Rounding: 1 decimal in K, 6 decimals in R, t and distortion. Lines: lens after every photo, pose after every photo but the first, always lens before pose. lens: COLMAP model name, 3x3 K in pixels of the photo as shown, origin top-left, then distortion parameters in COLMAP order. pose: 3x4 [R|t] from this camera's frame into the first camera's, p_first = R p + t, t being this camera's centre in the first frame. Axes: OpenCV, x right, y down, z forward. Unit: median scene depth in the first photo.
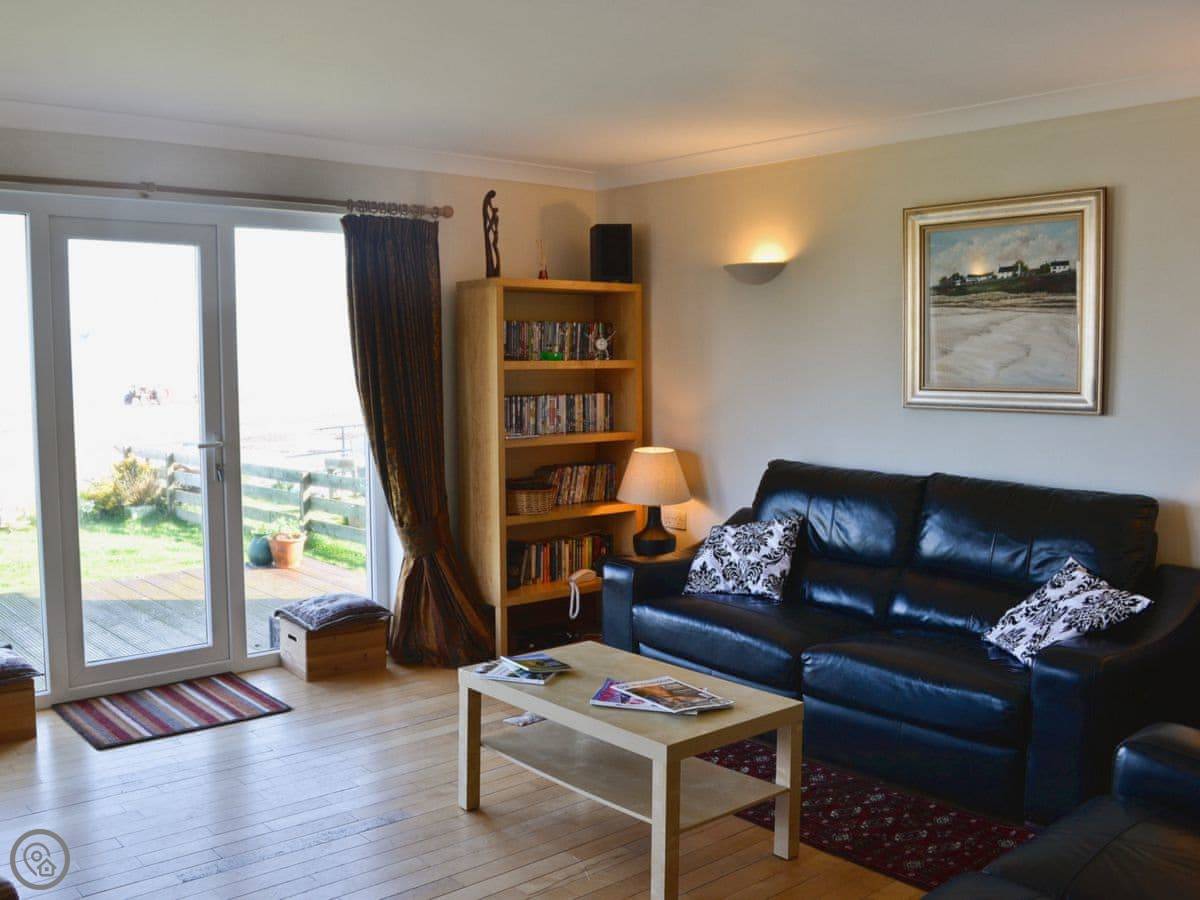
lens RADIAL K [[1116.2, 0, 573.3], [0, 1116.2, 445.5], [0, 0, 1]] dist [-0.073305, -0.002622]
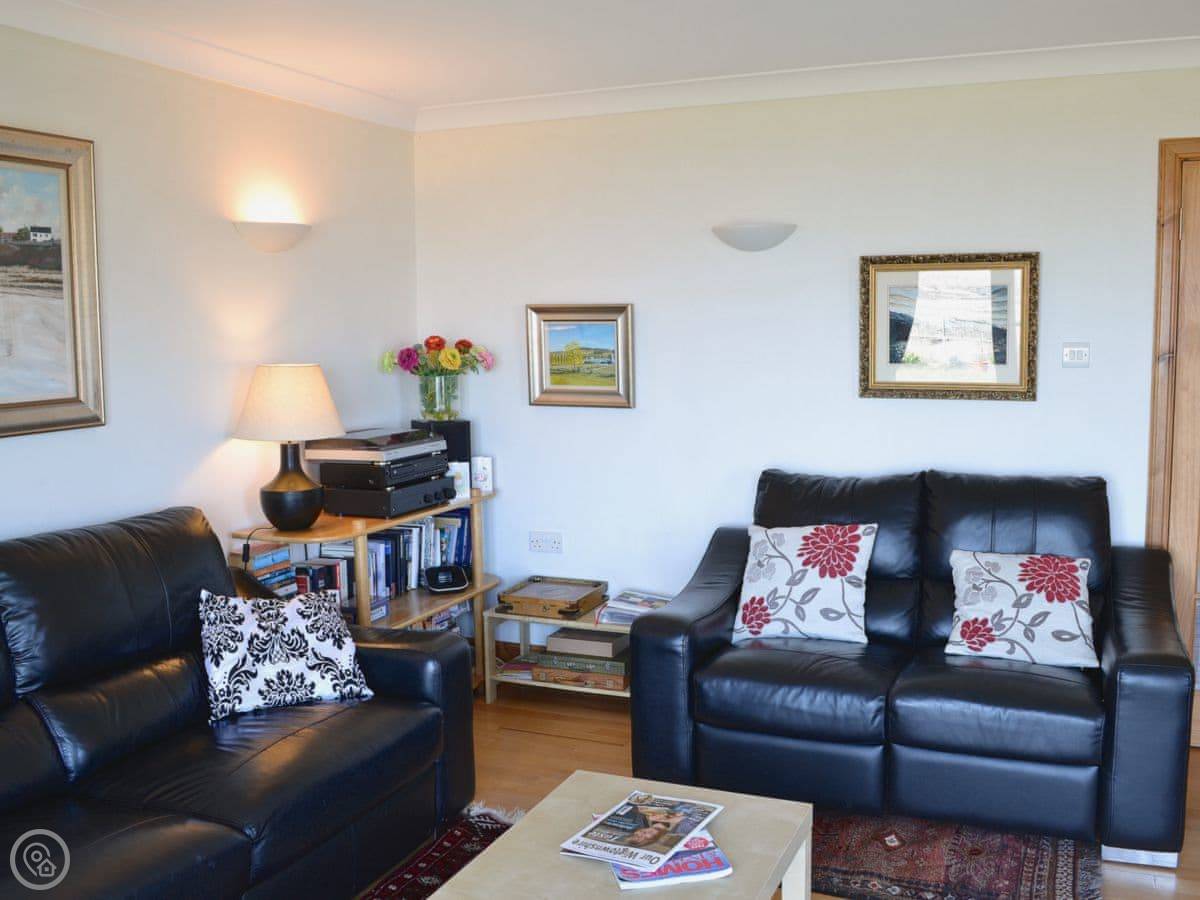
lens RADIAL K [[1116.2, 0, 573.3], [0, 1116.2, 445.5], [0, 0, 1]] dist [-0.073305, -0.002622]
pose [[-0.420197, -0.082248, 0.903698, -0.393634], [0.089491, 0.987273, 0.131466, -0.086949], [-0.903009, 0.136115, -0.407489, 1.001256]]
